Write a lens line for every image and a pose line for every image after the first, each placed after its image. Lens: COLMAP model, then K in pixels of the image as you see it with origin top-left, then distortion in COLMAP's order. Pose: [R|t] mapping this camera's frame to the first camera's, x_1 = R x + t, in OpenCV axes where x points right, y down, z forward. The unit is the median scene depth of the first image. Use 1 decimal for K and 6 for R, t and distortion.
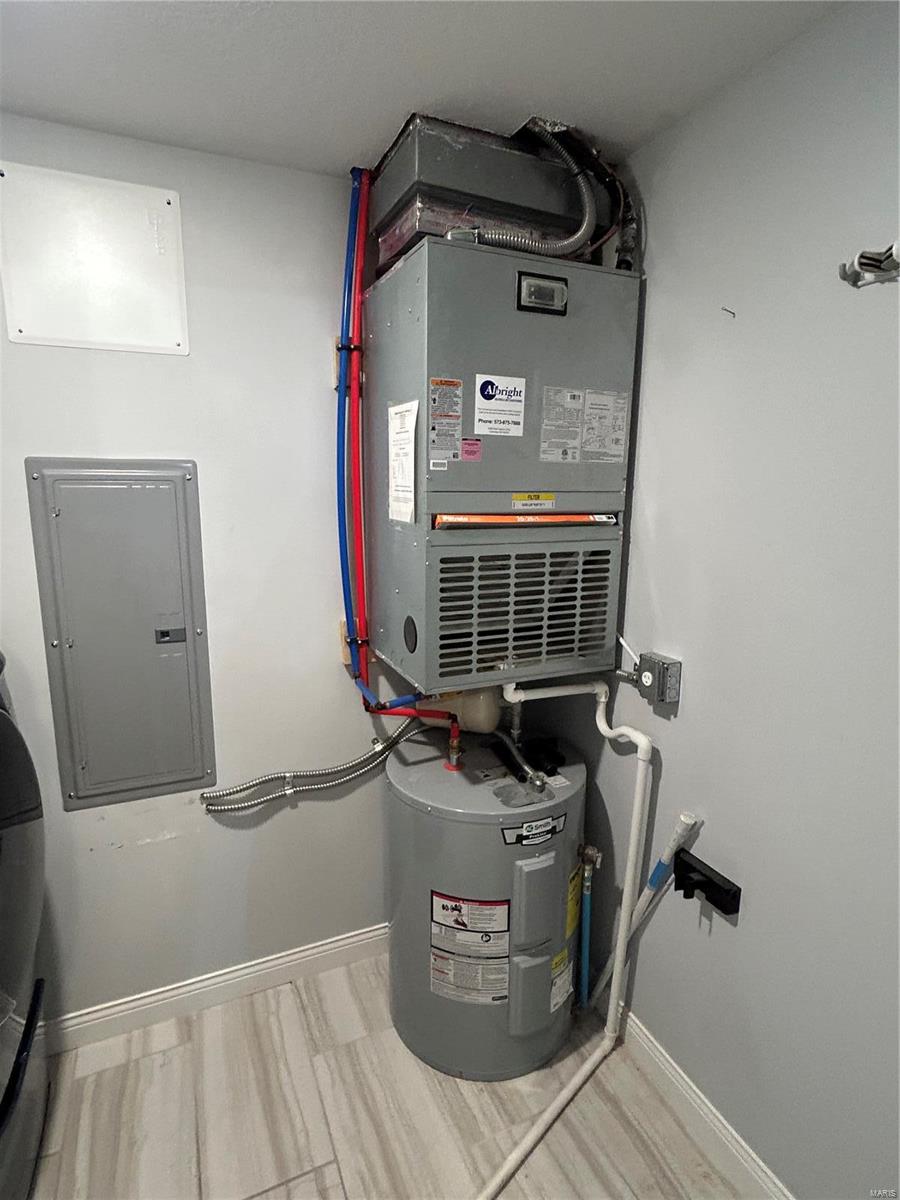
lens RADIAL K [[626.5, 0, 451.2], [0, 626.5, 600.1], [0, 0, 1]] dist [-0.006563, 0.004695]
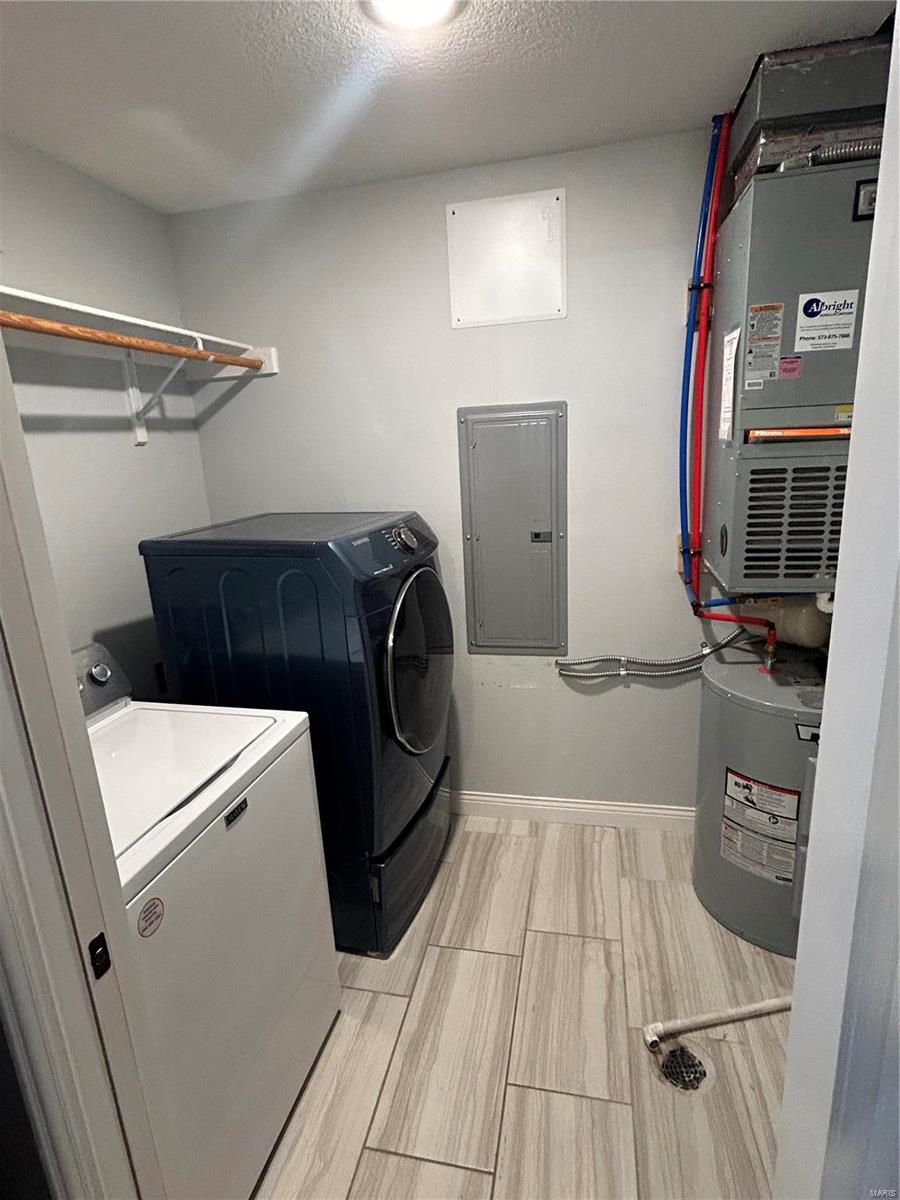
lens RADIAL K [[626.5, 0, 450.6], [0, 626.5, 598.7], [0, 0, 1]] dist [-0.006563, 0.004695]
pose [[0.803257, 0.099485, -0.587266, 0.204554], [-0.051391, 0.993852, 0.098069, 0.070648], [0.593411, -0.048594, 0.803431, -0.205323]]
